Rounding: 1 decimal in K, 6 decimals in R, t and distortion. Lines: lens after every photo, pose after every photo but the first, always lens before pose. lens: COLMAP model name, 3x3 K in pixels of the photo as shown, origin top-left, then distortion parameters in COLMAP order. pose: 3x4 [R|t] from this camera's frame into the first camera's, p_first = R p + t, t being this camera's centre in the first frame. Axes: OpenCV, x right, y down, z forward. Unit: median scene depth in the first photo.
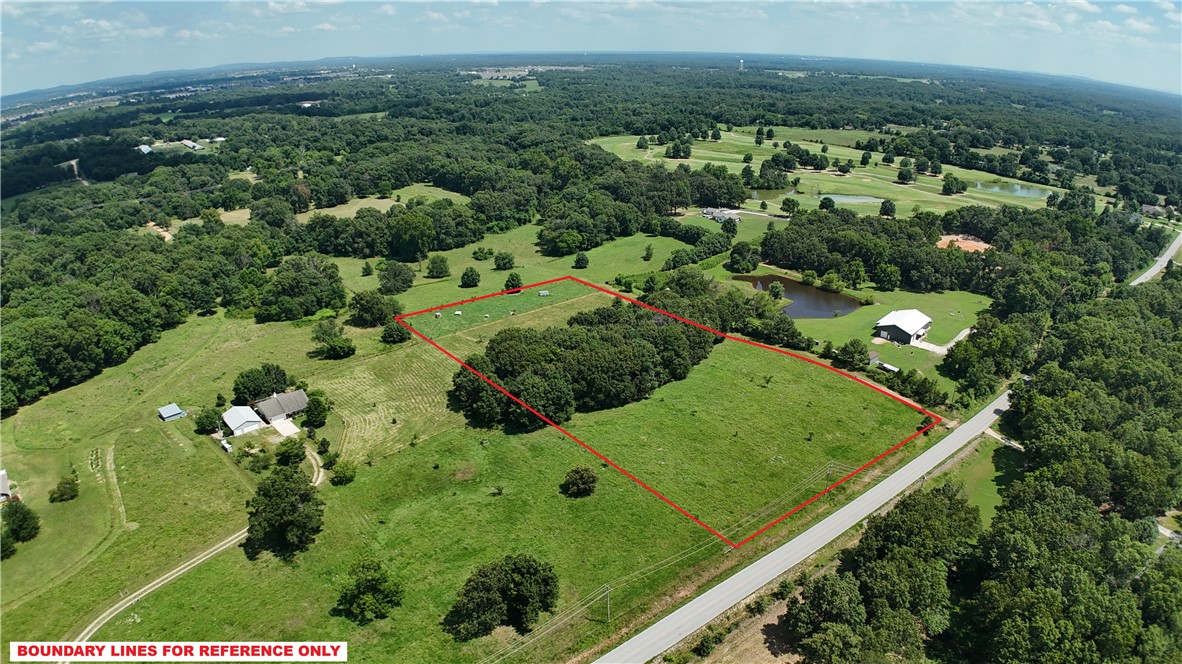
lens RADIAL K [[721.8, 0, 603.6], [0, 721.8, 337.5], [0, 0, 1]] dist [-0.167860, 0.001371]
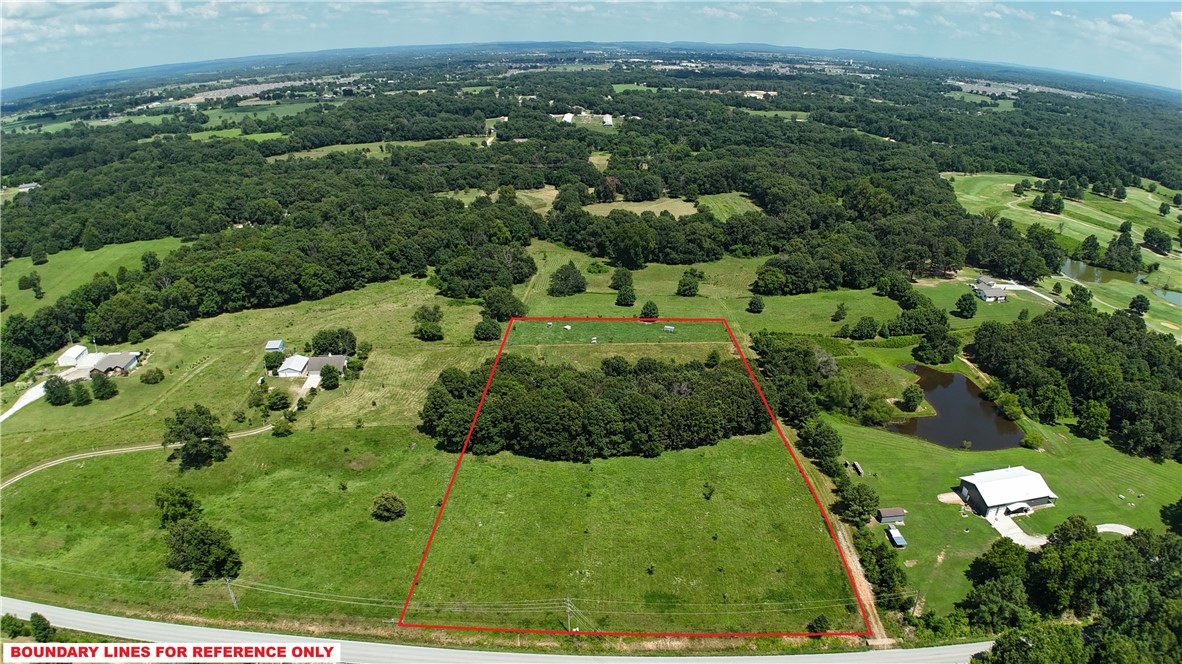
lens RADIAL K [[721.8, 0, 603.6], [0, 721.8, 337.5], [0, 0, 1]] dist [-0.167860, 0.001371]
pose [[0.778199, 0.243914, -0.578716, 0.328264], [-0.238714, 0.967216, 0.086659, -0.090567], [0.580881, 0.070710, 0.810912, 0.135132]]
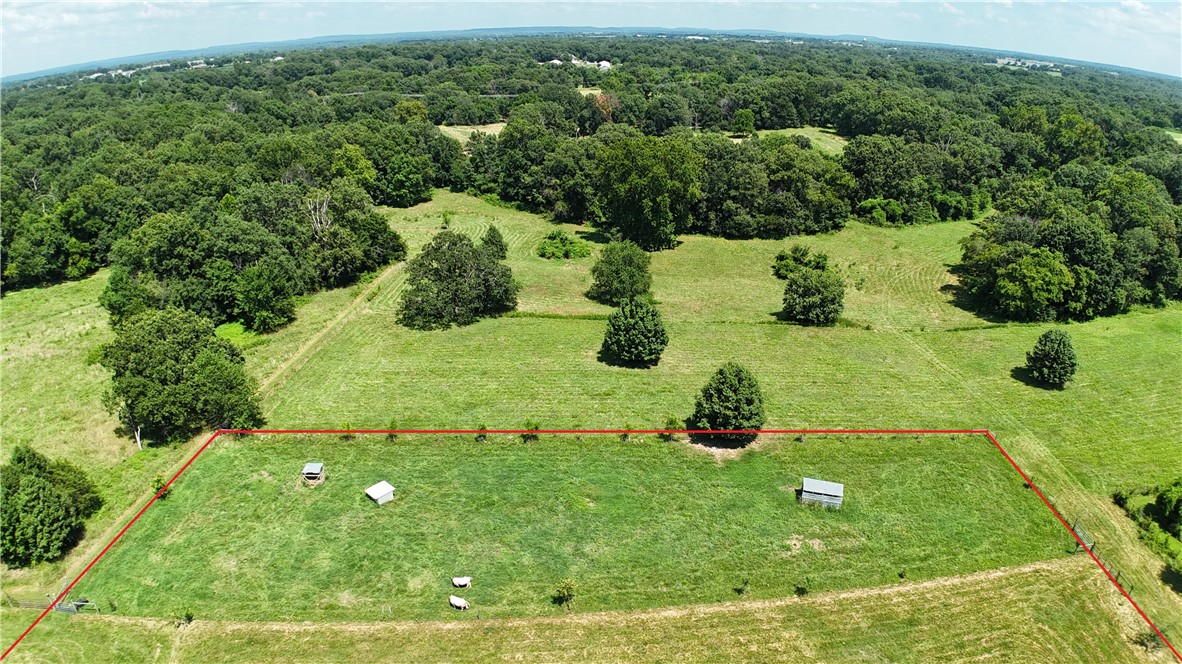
lens RADIAL K [[721.8, 0, 603.6], [0, 721.8, 337.5], [0, 0, 1]] dist [-0.167860, 0.001371]
pose [[0.777107, 0.250481, -0.577377, -0.016619], [-0.237301, 0.966295, 0.099814, -0.091210], [0.582918, 0.059446, 0.810354, 0.624783]]
